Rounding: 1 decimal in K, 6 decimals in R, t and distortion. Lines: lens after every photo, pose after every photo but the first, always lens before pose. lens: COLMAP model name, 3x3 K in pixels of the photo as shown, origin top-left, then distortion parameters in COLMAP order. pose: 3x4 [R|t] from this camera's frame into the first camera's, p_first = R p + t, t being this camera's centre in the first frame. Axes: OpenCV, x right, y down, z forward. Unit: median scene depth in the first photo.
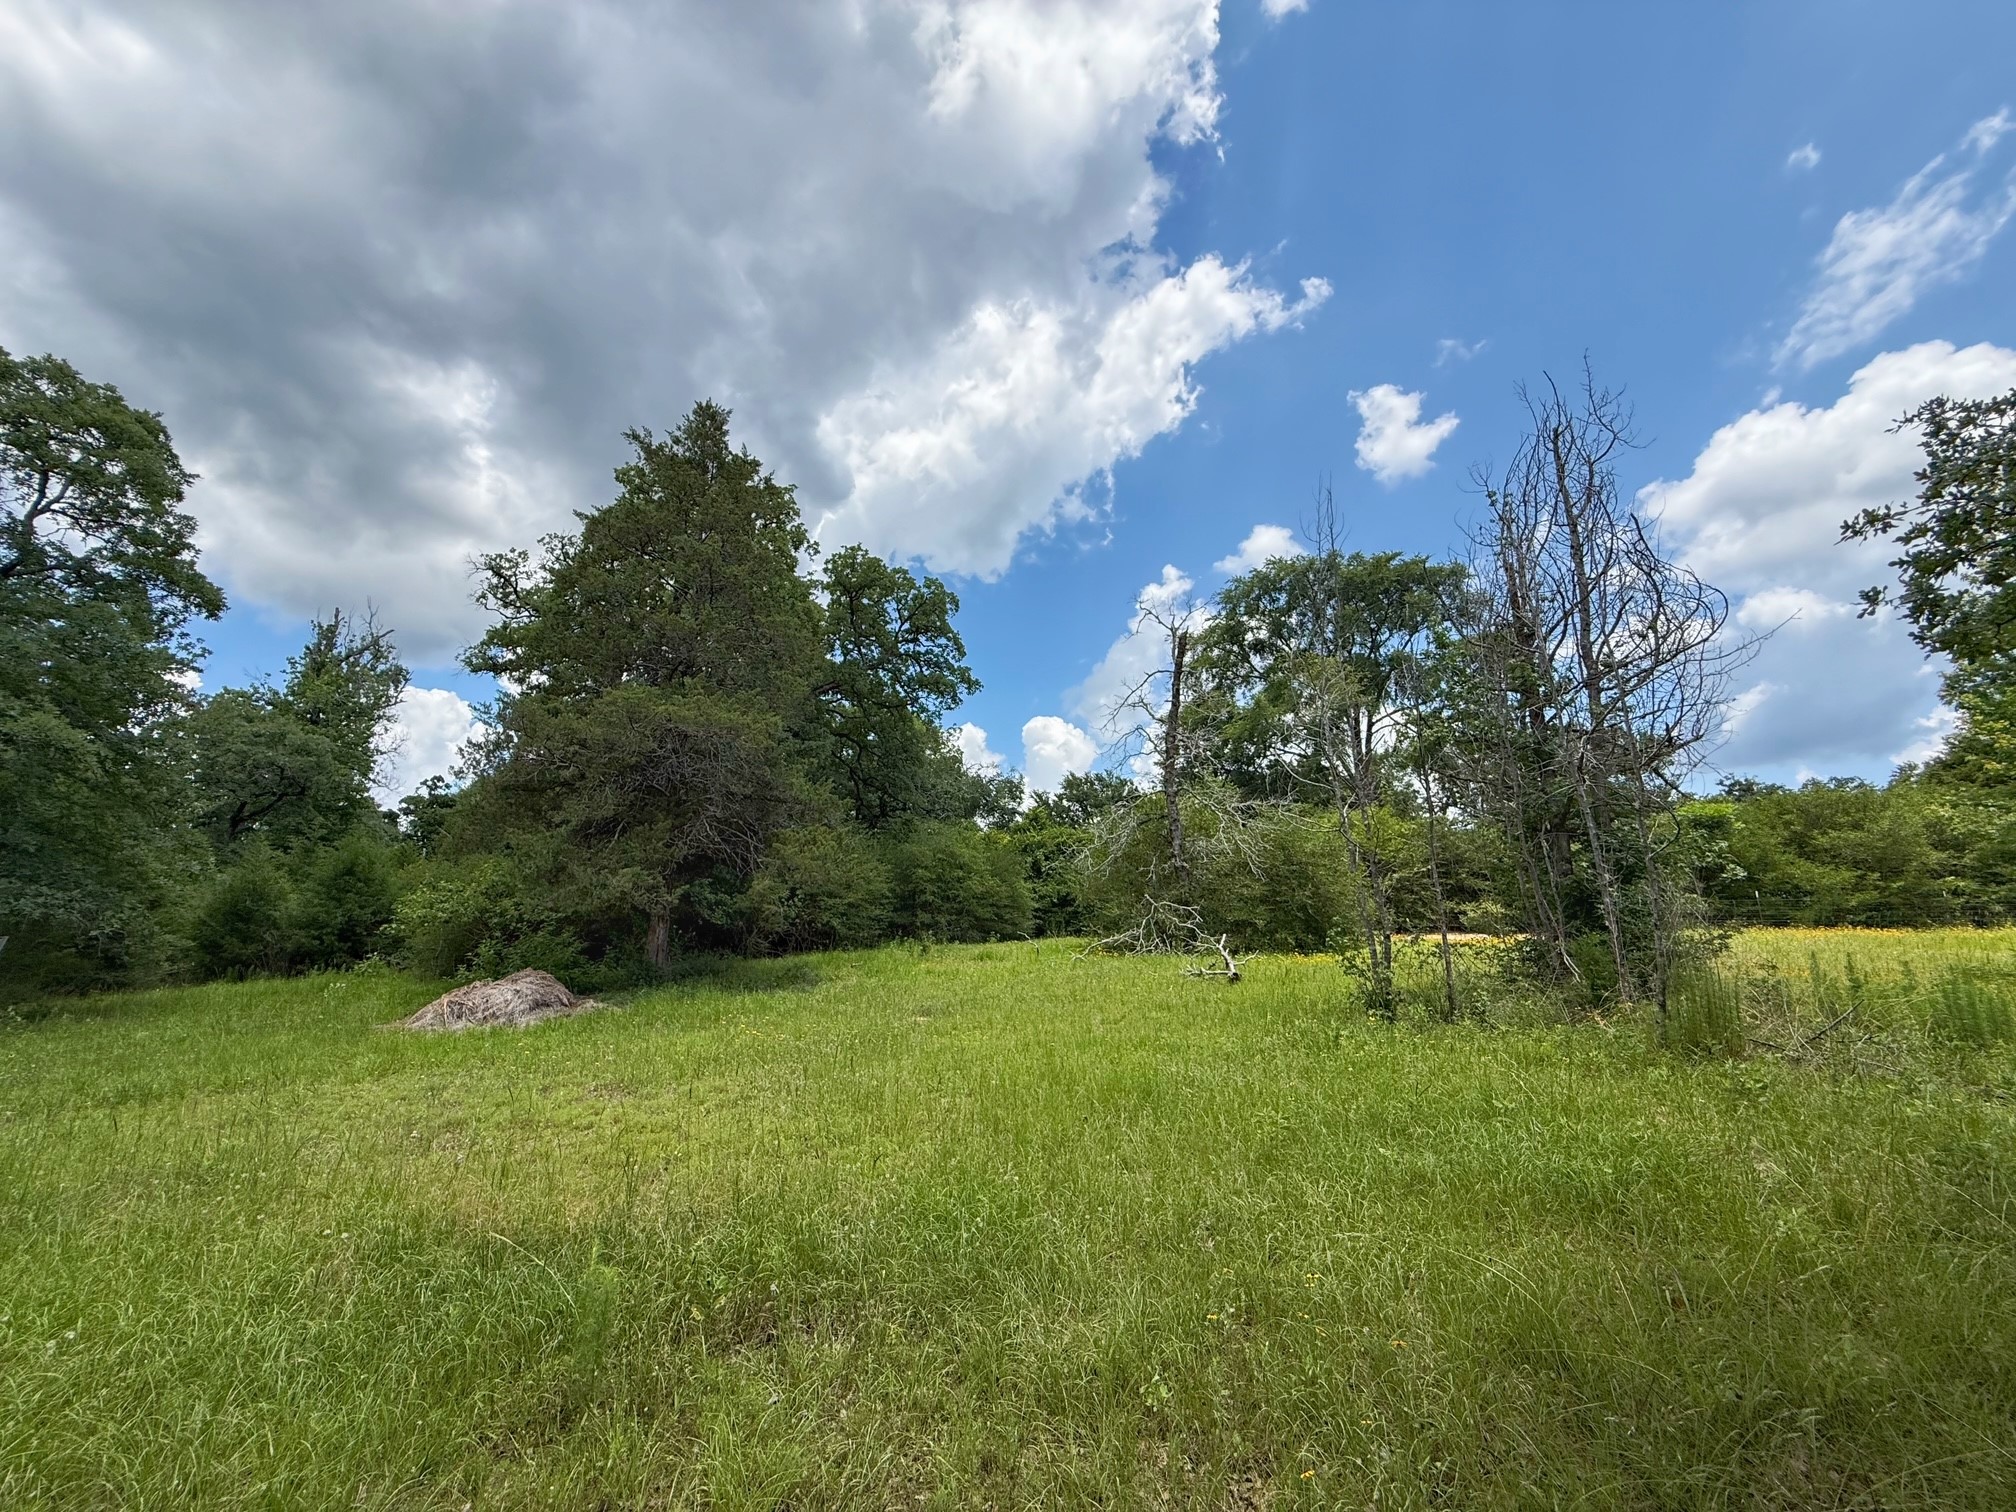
lens RADIAL K [[800.8, 0, 1000.3], [0, 800.8, 760.5], [0, 0, 1]] dist [-0.000314, -0.000042]
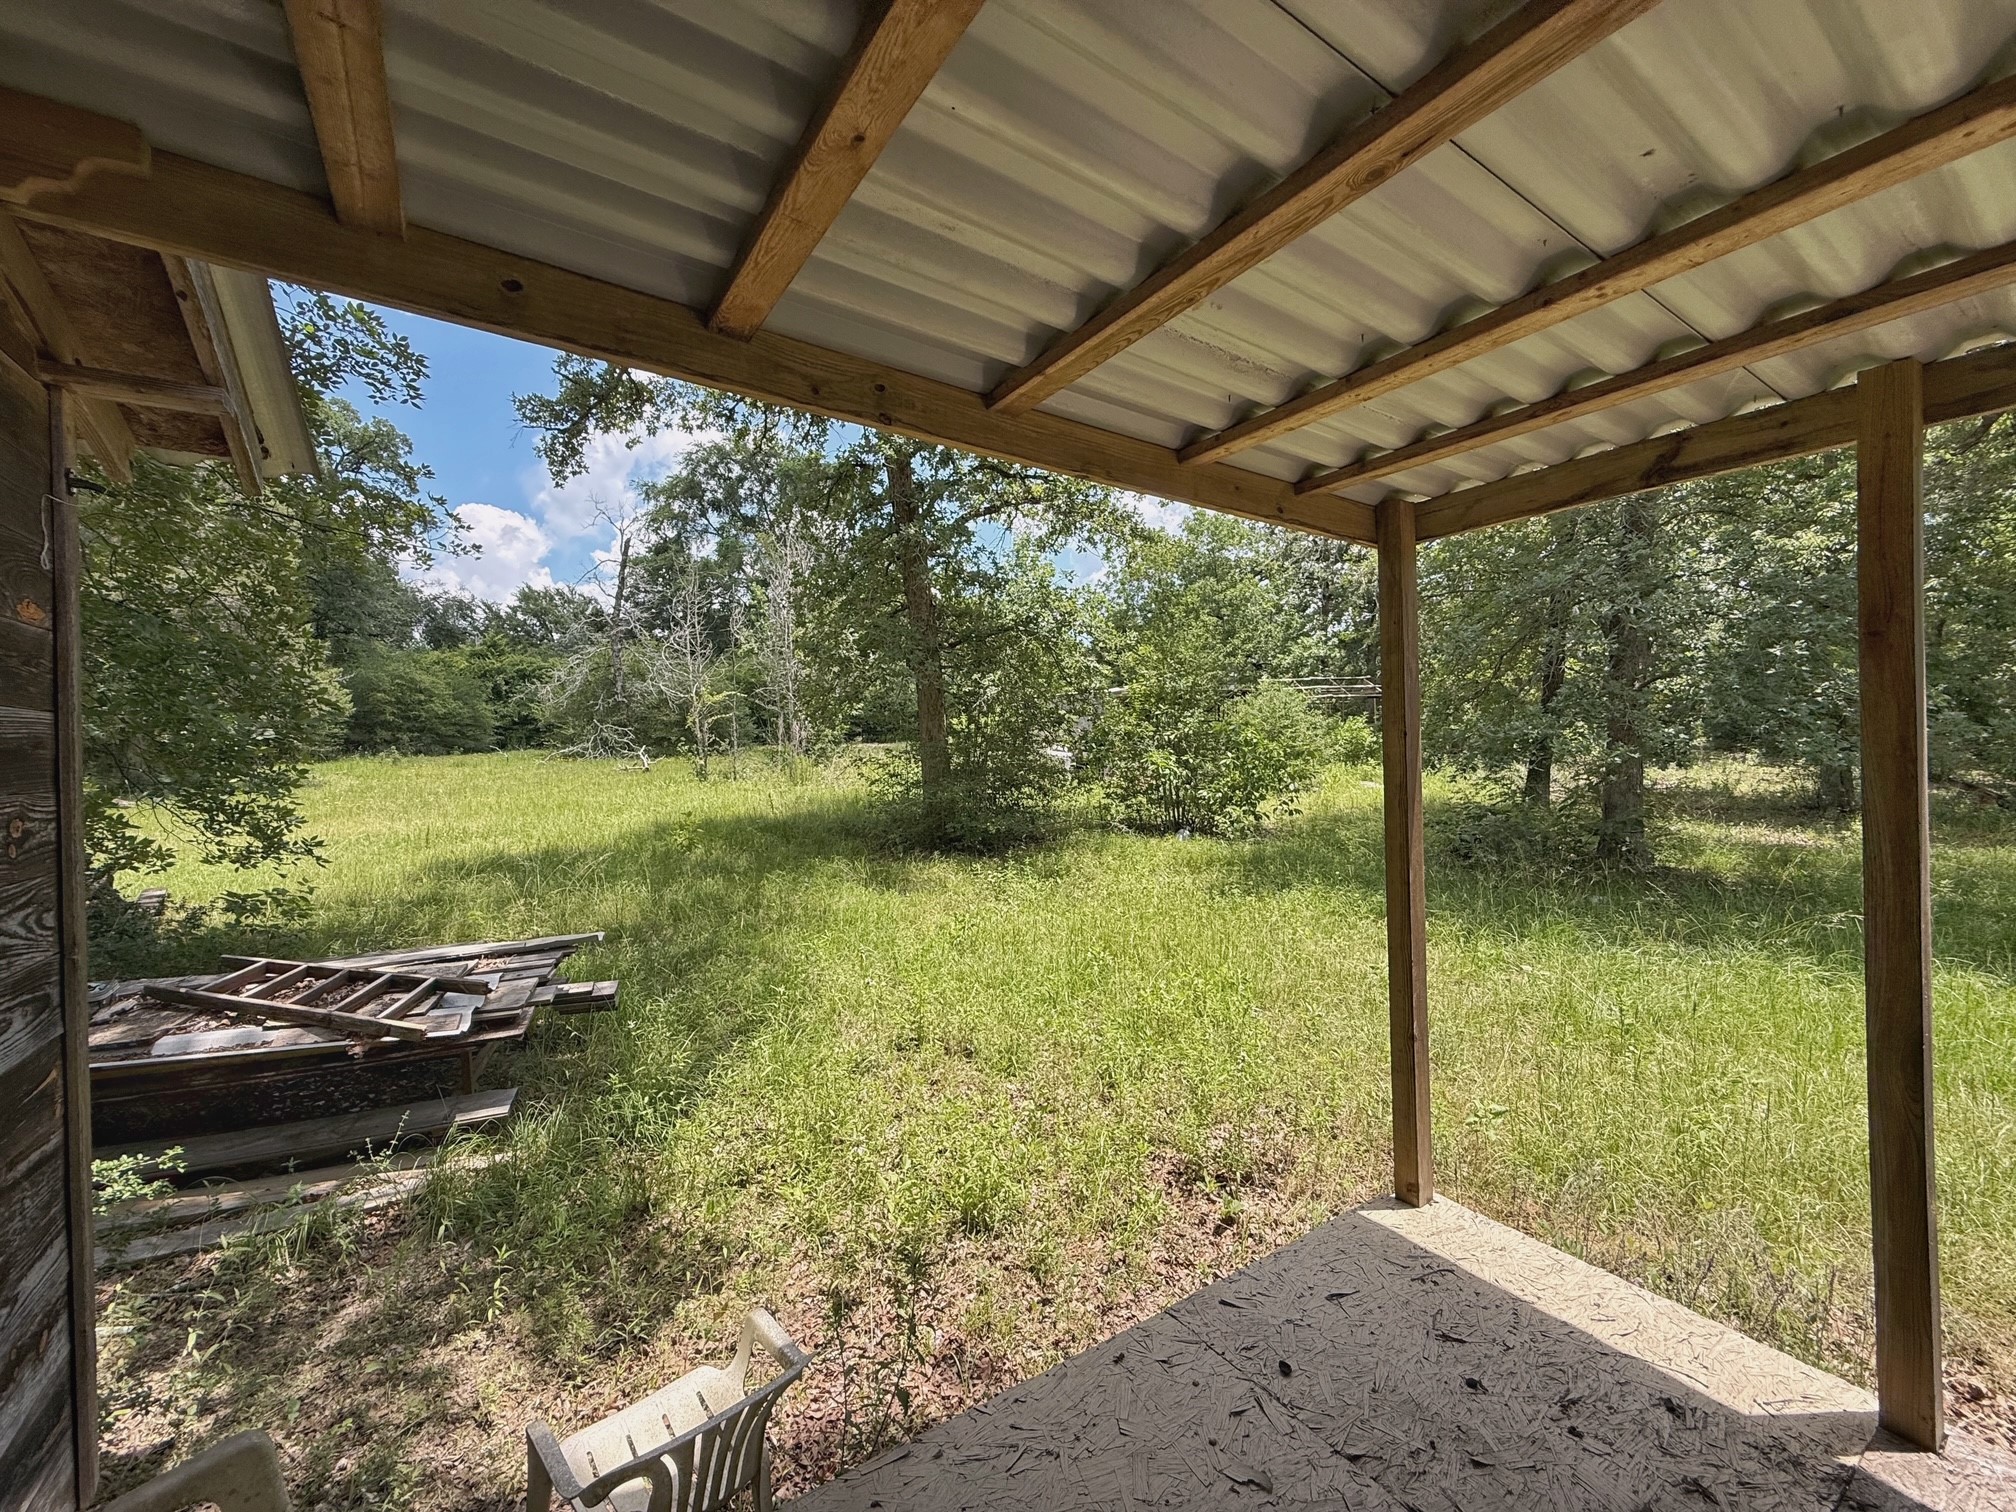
lens RADIAL K [[800.8, 0, 1007.2], [0, 800.8, 751.7], [0, 0, 1]] dist [-0.000314, -0.000042]
pose [[0.807647, -0.017049, 0.589420, -0.045741], [-0.112785, 0.976661, 0.182792, -0.080650], [-0.578780, -0.214109, 0.786874, -0.377540]]
